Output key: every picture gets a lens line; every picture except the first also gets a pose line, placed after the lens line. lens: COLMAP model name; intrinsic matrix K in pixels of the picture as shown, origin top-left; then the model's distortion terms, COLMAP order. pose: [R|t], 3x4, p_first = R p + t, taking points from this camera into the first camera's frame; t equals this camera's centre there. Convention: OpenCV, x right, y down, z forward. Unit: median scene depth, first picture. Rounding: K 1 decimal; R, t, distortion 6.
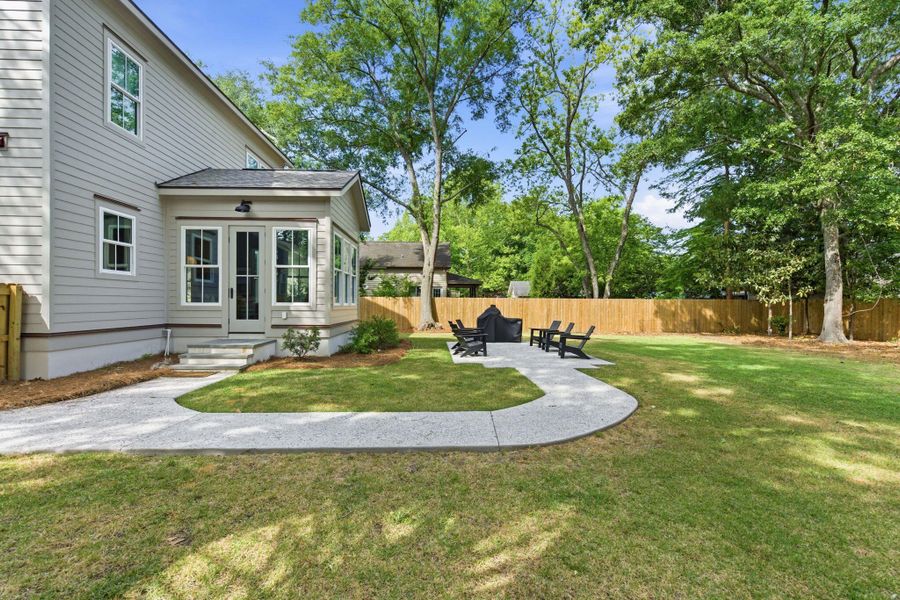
lens RADIAL K [[414.0, 0, 450.2], [0, 414.0, 306.8], [0, 0, 1]] dist [0.000993, -0.000330]
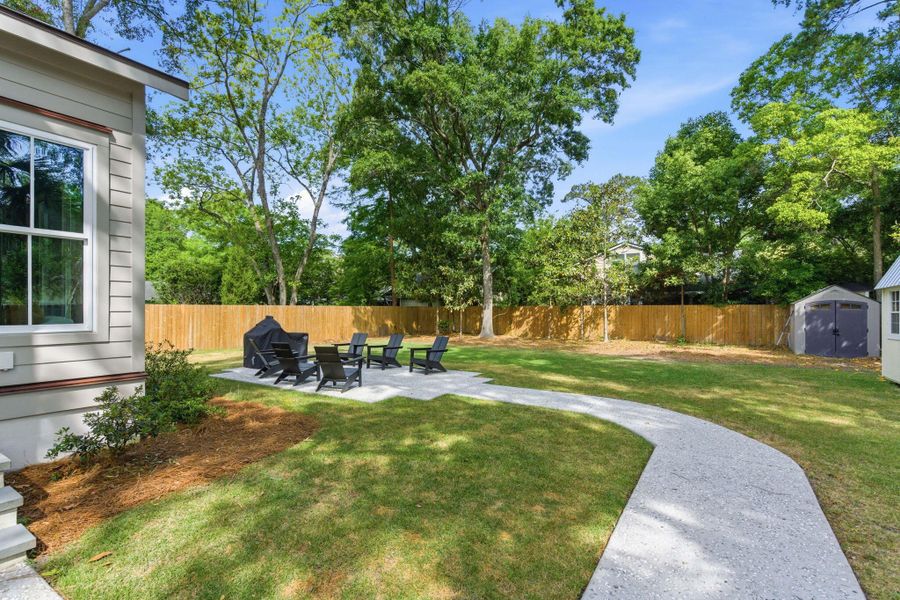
lens RADIAL K [[419.6, 0, 439.3], [0, 419.6, 314.4], [0, 0, 1]] dist [0.000996, 0.000004]
pose [[0.581840, -0.018318, 0.813097, -0.294490], [0.011912, 0.999831, 0.014000, -0.013369], [-0.813216, 0.001540, 0.581960, 0.286581]]
